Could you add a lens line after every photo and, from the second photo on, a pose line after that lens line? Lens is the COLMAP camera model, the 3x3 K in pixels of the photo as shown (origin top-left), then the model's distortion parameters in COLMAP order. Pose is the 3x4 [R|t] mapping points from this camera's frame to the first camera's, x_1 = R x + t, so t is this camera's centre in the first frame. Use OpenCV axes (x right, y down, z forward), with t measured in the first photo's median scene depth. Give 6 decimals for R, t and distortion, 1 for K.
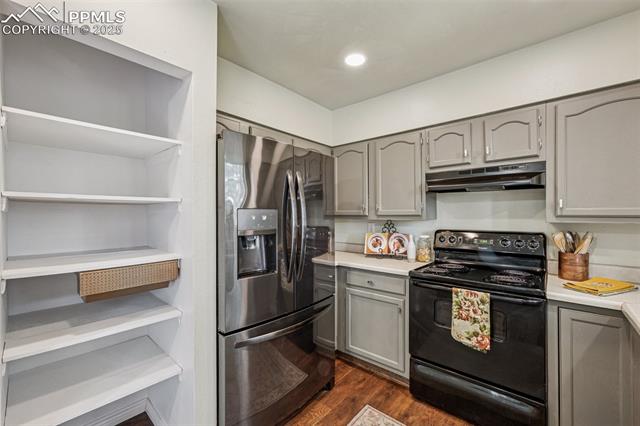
lens RADIAL K [[271.2, 0, 320.0], [0, 271.2, 213.0], [0, 0, 1]] dist [-0.000756, -0.000132]
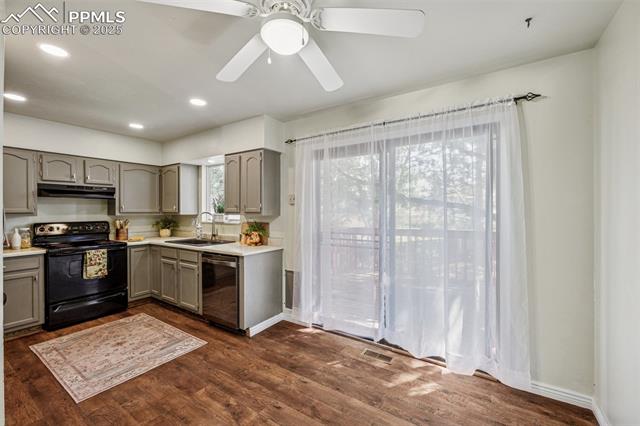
lens RADIAL K [[271.2, 0, 320.0], [0, 271.2, 213.0], [0, 0, 1]] dist [-0.000756, -0.000132]
pose [[-0.148440, -0.005083, 0.988908, -1.401842], [-0.000939, 0.999987, 0.004999, 0.001157], [-0.988921, -0.000187, -0.148443, -0.283730]]
